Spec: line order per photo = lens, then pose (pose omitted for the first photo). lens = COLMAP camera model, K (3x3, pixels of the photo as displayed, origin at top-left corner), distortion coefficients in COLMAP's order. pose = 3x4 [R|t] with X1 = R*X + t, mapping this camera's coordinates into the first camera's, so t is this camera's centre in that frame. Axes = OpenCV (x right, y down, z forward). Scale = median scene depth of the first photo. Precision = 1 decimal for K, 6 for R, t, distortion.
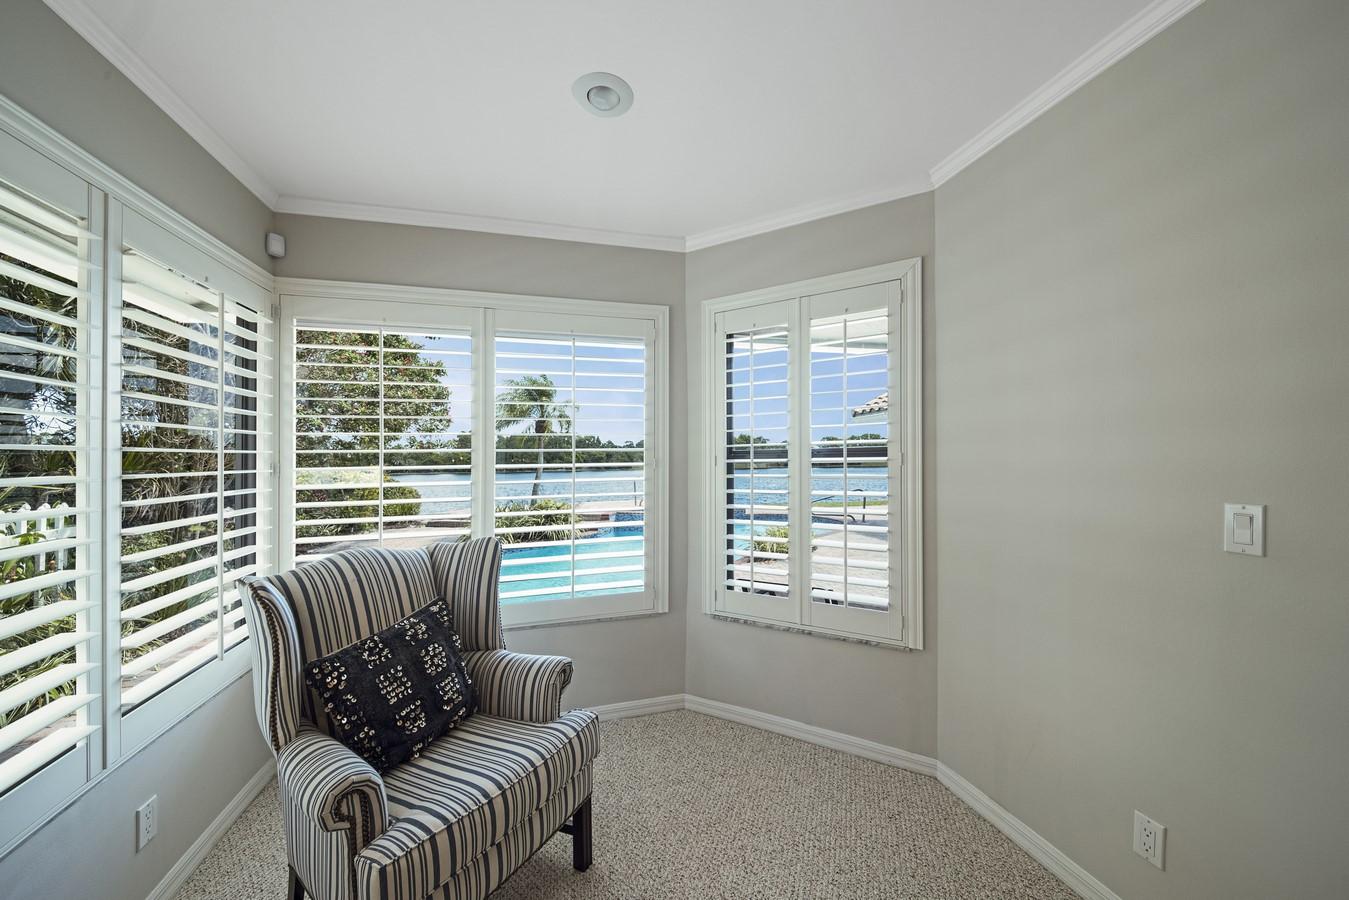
lens RADIAL K [[469.2, 0, 680.9], [0, 469.2, 453.5], [0, 0, 1]] dist [-0.012301, -0.000270]
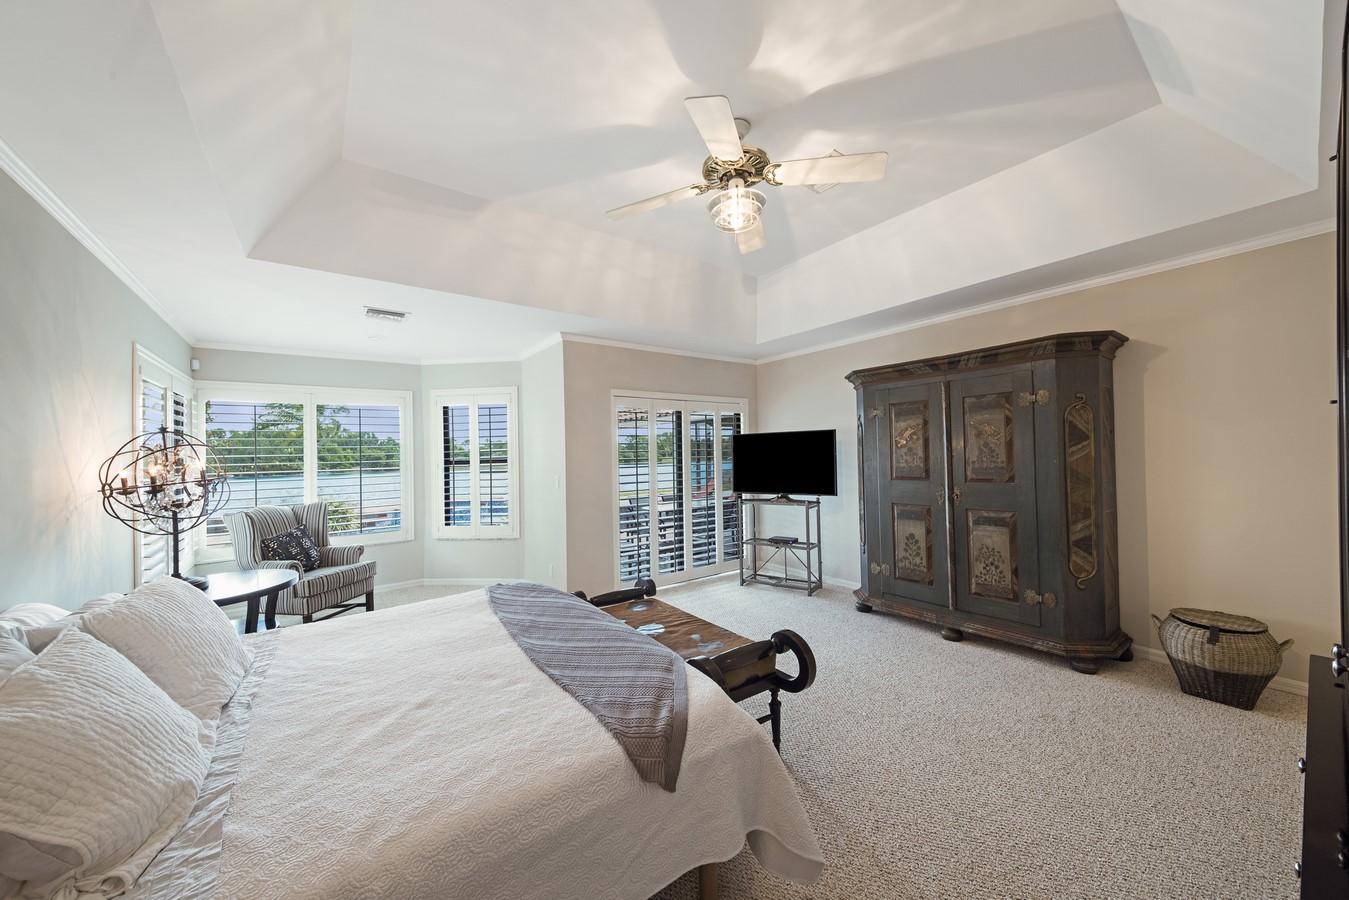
lens RADIAL K [[490.6, 0, 669.0], [0, 490.6, 454.2], [0, 0, 1]] dist [-0.012040, -0.009188]
pose [[0.934765, -0.012795, 0.355035, 0.324077], [0.012251, 0.999918, 0.003779, -0.039794], [-0.355054, 0.000817, 0.934845, -1.743258]]
